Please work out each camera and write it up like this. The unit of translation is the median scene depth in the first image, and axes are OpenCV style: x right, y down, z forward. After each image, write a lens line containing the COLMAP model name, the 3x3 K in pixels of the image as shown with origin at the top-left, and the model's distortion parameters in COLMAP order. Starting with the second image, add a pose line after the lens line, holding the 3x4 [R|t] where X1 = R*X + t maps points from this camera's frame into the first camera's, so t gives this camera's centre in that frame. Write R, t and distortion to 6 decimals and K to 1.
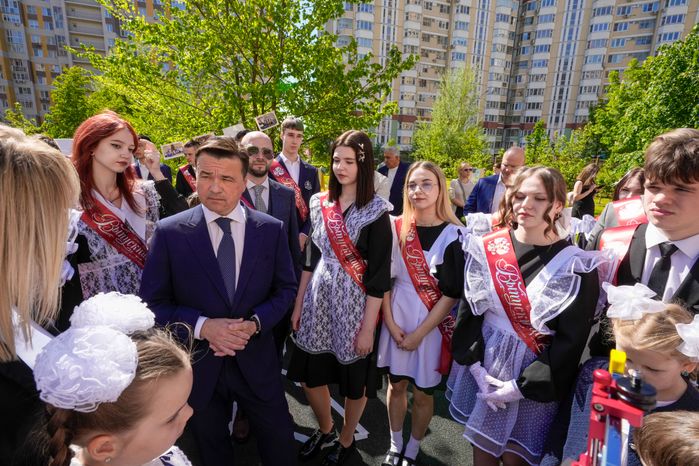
lens RADIAL K [[354.6, 0, 325.5], [0, 354.6, 228.4], [0, 0, 1]] dist [0.028095, 0.002974]
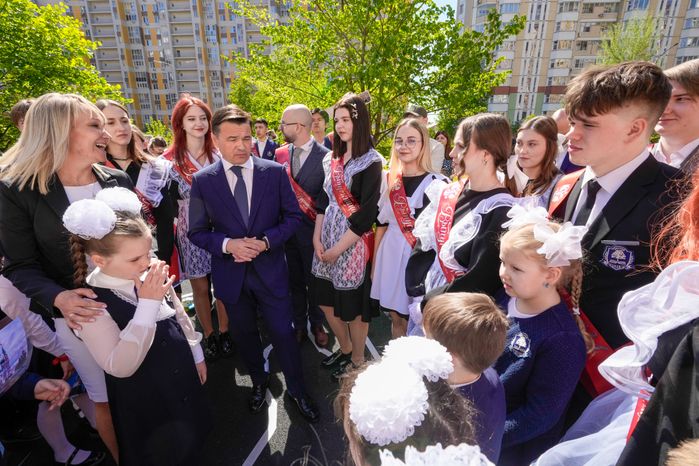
lens RADIAL K [[354.6, 0, 342.4], [0, 354.6, 233.1], [0, 0, 1]] dist [0.028095, 0.002974]
pose [[0.927030, 0.065535, -0.369215, 0.375665], [-0.050281, 0.997442, 0.050798, 0.095541], [0.371600, -0.028527, 0.927954, -0.094201]]
